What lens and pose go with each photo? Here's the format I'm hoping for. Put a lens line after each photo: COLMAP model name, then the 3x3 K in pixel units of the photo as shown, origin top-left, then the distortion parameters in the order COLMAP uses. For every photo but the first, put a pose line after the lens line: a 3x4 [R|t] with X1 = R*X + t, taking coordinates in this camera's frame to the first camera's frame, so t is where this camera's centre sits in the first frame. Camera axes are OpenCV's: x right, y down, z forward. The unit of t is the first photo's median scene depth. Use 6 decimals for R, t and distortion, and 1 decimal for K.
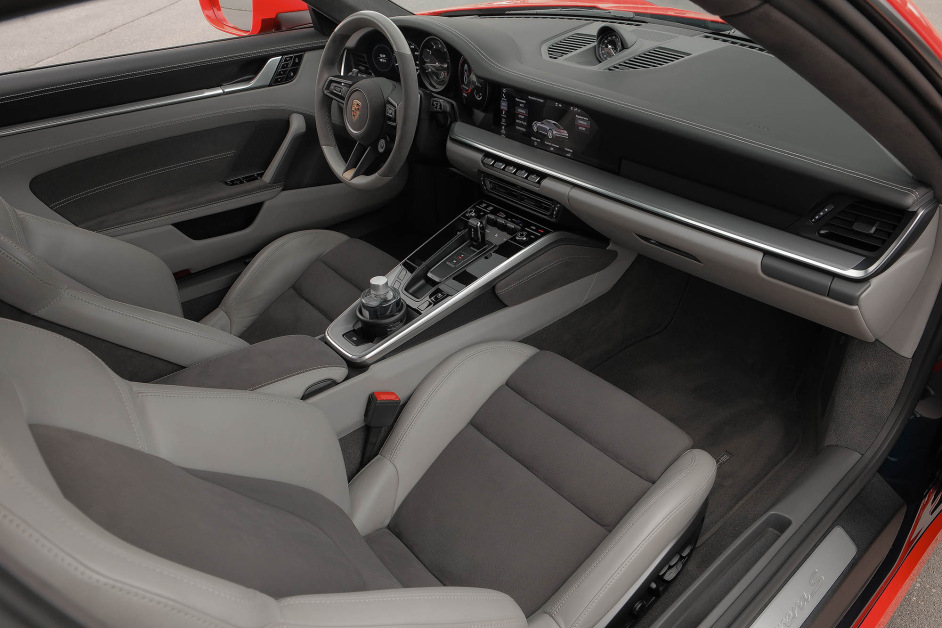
lens RADIAL K [[686.4, 0, 495.8], [0, 686.4, 321.0], [0, 0, 1]] dist [-0.017560, 0.005161]
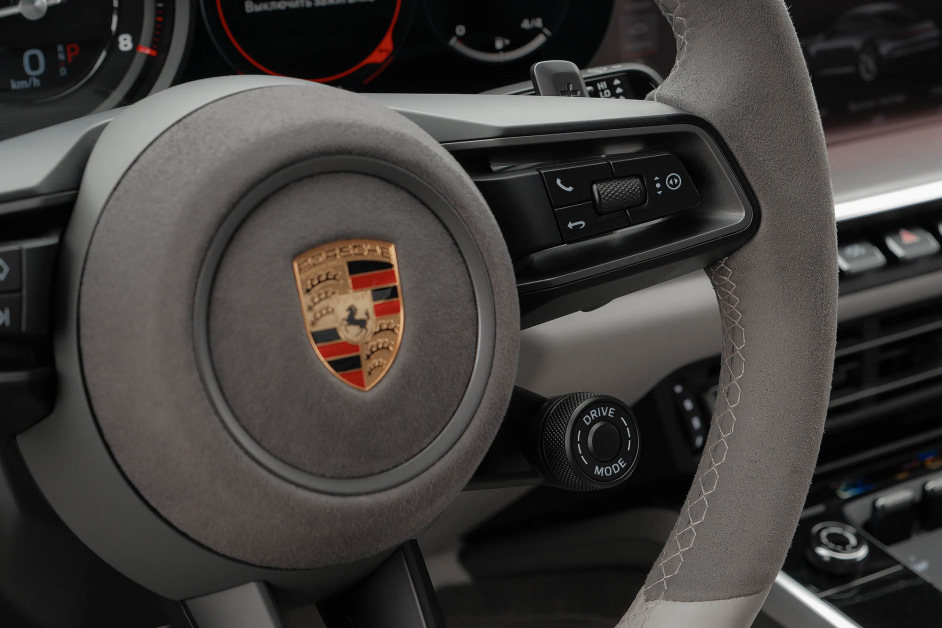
lens RADIAL K [[1891.3, 0, 470.5], [0, 1891.3, 314.8], [0, 0, 1]] dist [0.048480, 0.000000]
pose [[0.131255, -0.298903, 0.945214, -0.540173], [0.553597, 0.813048, 0.180234, -0.364227], [-0.822376, 0.499610, 0.272188, 0.896422]]
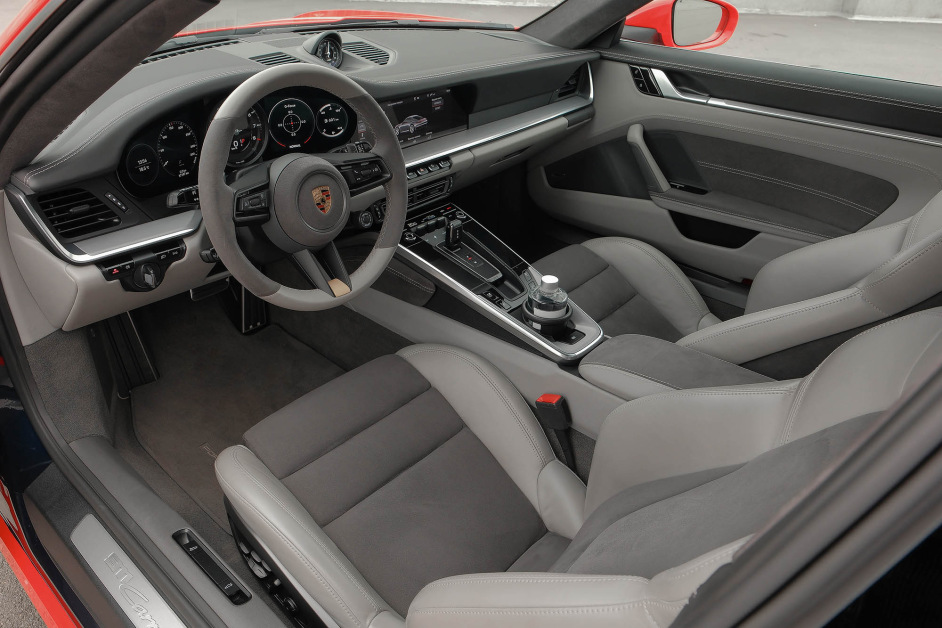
lens RADIAL K [[686.4, 0, 442.3], [0, 686.4, 308.2], [0, 0, 1]] dist [-0.017560, 0.005161]
pose [[-0.108121, -0.492215, 0.863733, -0.898167], [0.522208, 0.711186, 0.470652, -0.504659], [-0.845937, 0.501935, 0.180144, 0.832505]]
